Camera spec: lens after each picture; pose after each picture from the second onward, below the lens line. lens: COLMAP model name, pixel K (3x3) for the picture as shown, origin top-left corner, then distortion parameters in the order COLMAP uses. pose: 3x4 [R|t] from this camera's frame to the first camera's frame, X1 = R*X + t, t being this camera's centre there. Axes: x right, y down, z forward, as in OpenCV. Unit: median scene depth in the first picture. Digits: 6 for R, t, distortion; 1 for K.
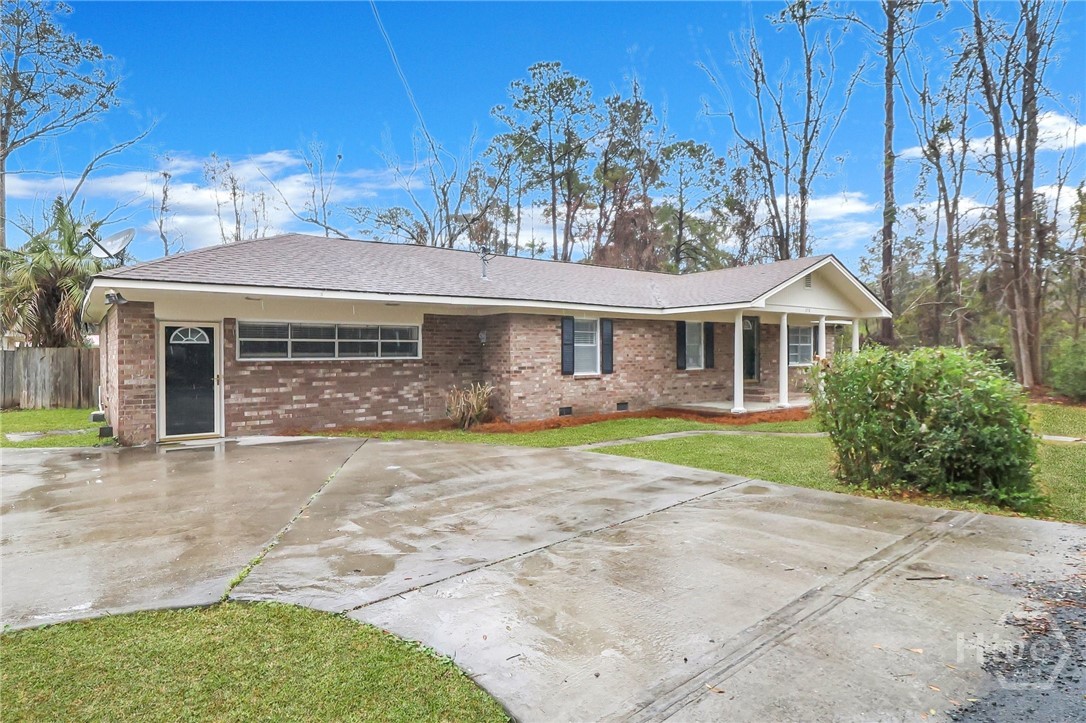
lens RADIAL K [[632.9, 0, 543.2], [0, 632.9, 361.1], [0, 0, 1]] dist [0.003339, 0.000030]
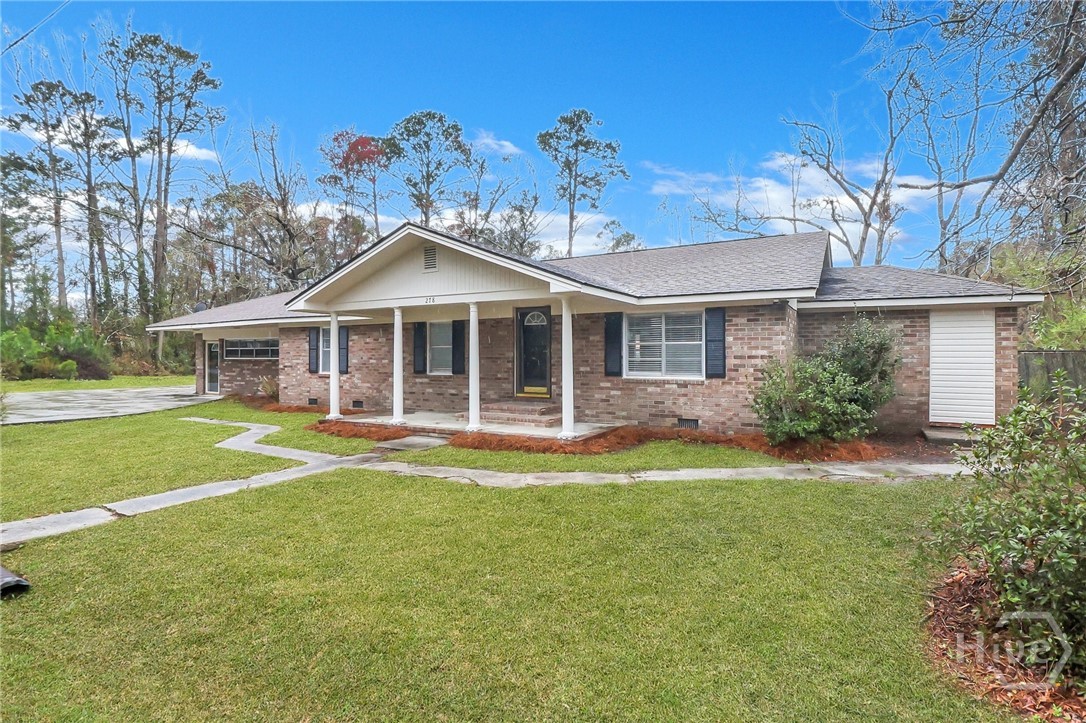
lens RADIAL K [[543.0, 0, 537.5], [0, 543.0, 355.1], [0, 0, 1]] dist [0.005436, 0.000867]
pose [[0.342013, 0.009194, -0.939650, 1.130328], [-0.005363, 0.999955, 0.007832, -0.023802], [0.939680, 0.002361, 0.342046, 0.973007]]
